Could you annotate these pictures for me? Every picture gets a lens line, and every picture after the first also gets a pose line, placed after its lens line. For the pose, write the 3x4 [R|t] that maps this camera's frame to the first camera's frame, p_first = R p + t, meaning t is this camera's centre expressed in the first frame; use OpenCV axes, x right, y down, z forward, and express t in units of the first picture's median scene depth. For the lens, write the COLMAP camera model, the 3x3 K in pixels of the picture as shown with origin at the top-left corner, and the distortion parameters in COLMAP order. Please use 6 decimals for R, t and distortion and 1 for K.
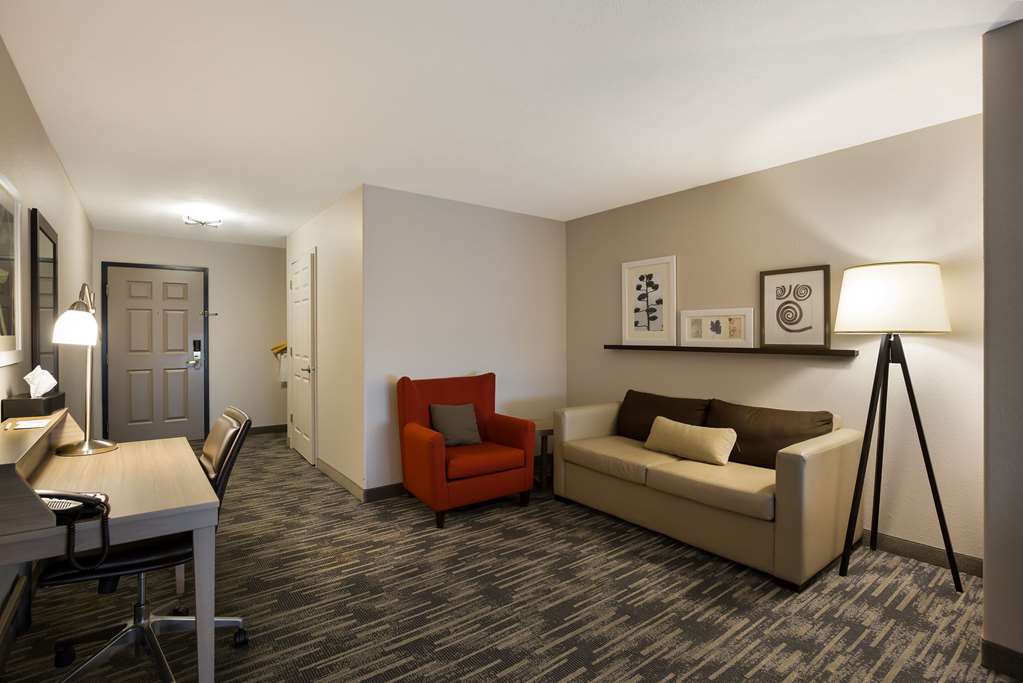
lens RADIAL K [[487.5, 0, 513.2], [0, 487.5, 340.4], [0, 0, 1]] dist [-0.020673, 0.005820]
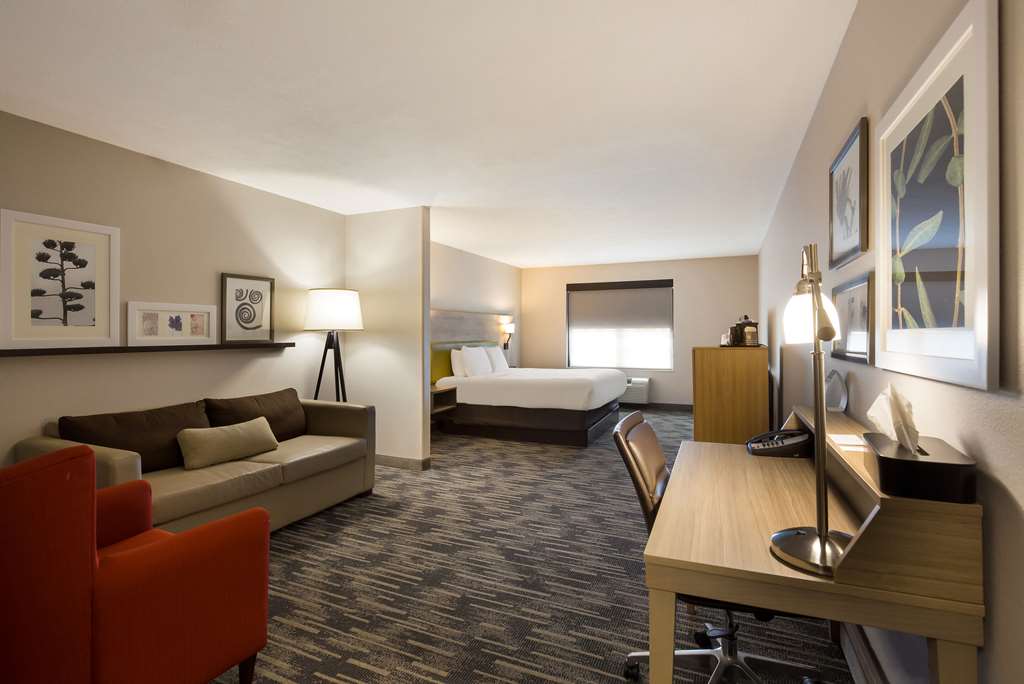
lens RADIAL K [[488.0, 0, 515.7], [0, 488.0, 342.3], [0, 0, 1]] dist [-0.020673, 0.005820]
pose [[-0.484260, -0.016126, 0.874776, -1.270935], [0.012487, 0.999601, 0.025339, -0.013225], [-0.874835, 0.023194, -0.483865, 1.652366]]
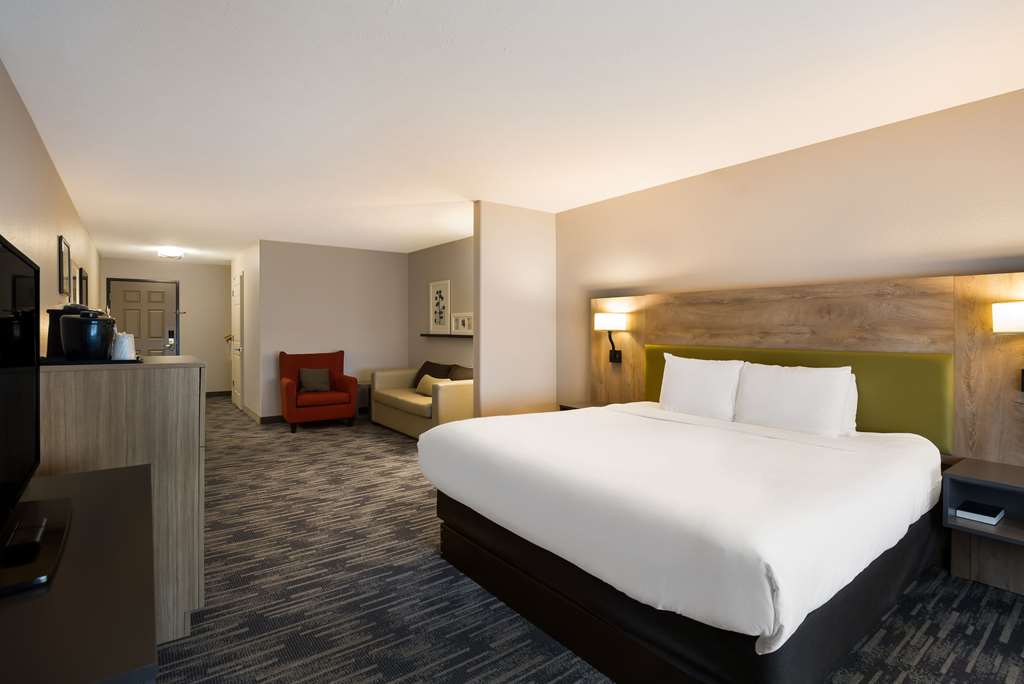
lens RADIAL K [[488.0, 0, 493.8], [0, 488.0, 320.5], [0, 0, 1]] dist [-0.020673, 0.005820]
pose [[0.999870, 0.003230, -0.015776, 0.217521], [-0.003642, 0.999650, -0.026186, 0.003036], [0.015686, 0.026240, 0.999533, -0.282108]]
